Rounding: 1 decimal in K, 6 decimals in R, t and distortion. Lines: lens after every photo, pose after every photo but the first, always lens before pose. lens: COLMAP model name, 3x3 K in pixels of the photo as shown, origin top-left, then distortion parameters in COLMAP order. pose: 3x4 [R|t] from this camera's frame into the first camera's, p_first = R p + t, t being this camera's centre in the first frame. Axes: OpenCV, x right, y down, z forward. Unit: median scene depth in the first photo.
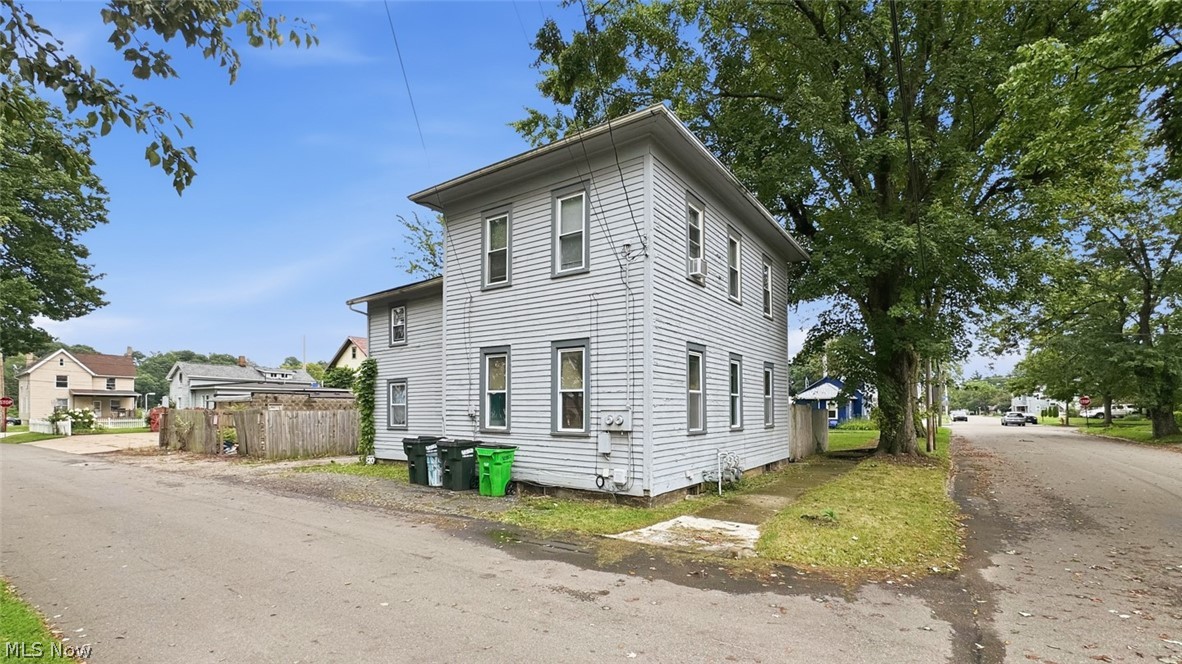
lens RADIAL K [[514.3, 0, 600.0], [0, 514.3, 395.8], [0, 0, 1]] dist [-0.000891, 0.001105]
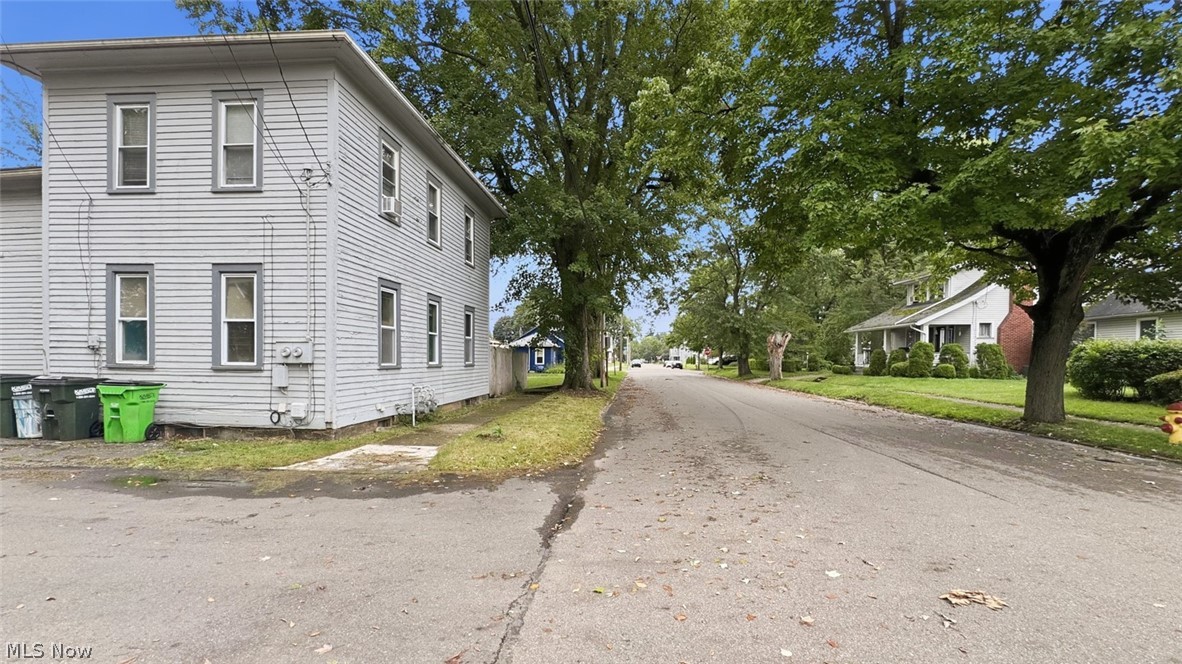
lens RADIAL K [[493.3, 0, 593.9], [0, 493.3, 363.6], [0, 0, 1]] dist [-0.001876, -0.000078]
pose [[0.867826, 0.001335, 0.496866, 0.051498], [-0.020534, 0.999238, 0.033179, 0.022866], [-0.496443, -0.038997, 0.867193, -0.064771]]
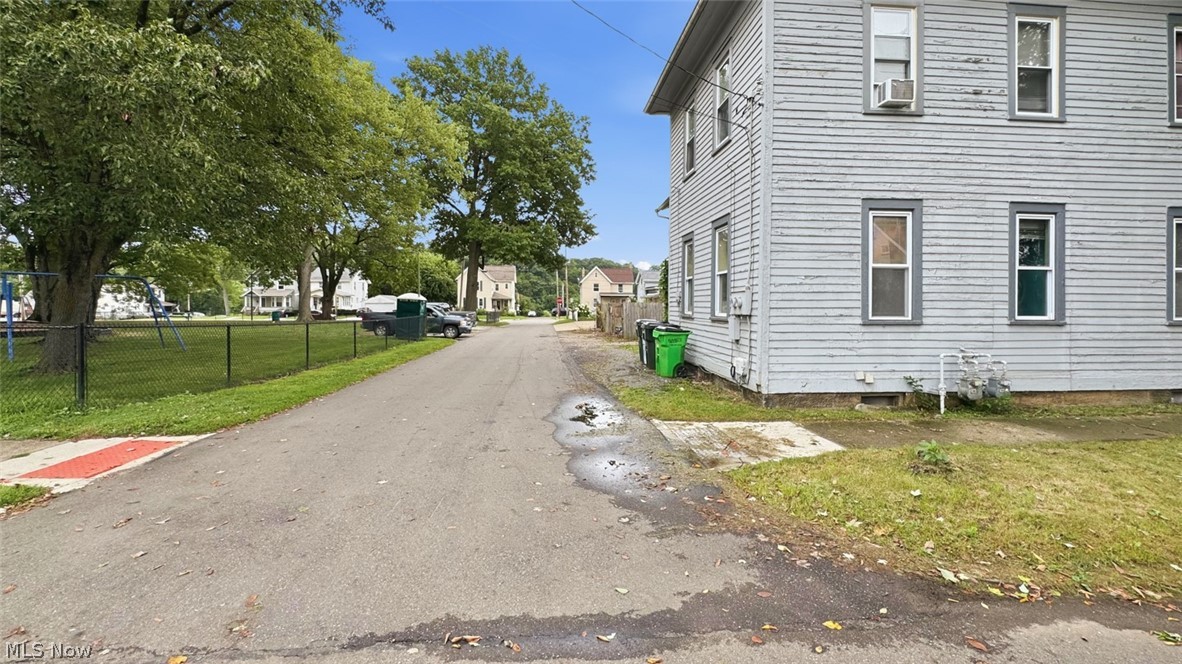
lens RADIAL K [[493.3, 0, 601.6], [0, 493.3, 305.8], [0, 0, 1]] dist [-0.001876, -0.000078]
pose [[0.640914, 0.000036, -0.767612, 0.456308], [0.017020, 0.999753, 0.014257, 0.031475], [0.767424, -0.022202, 0.640756, 0.239996]]
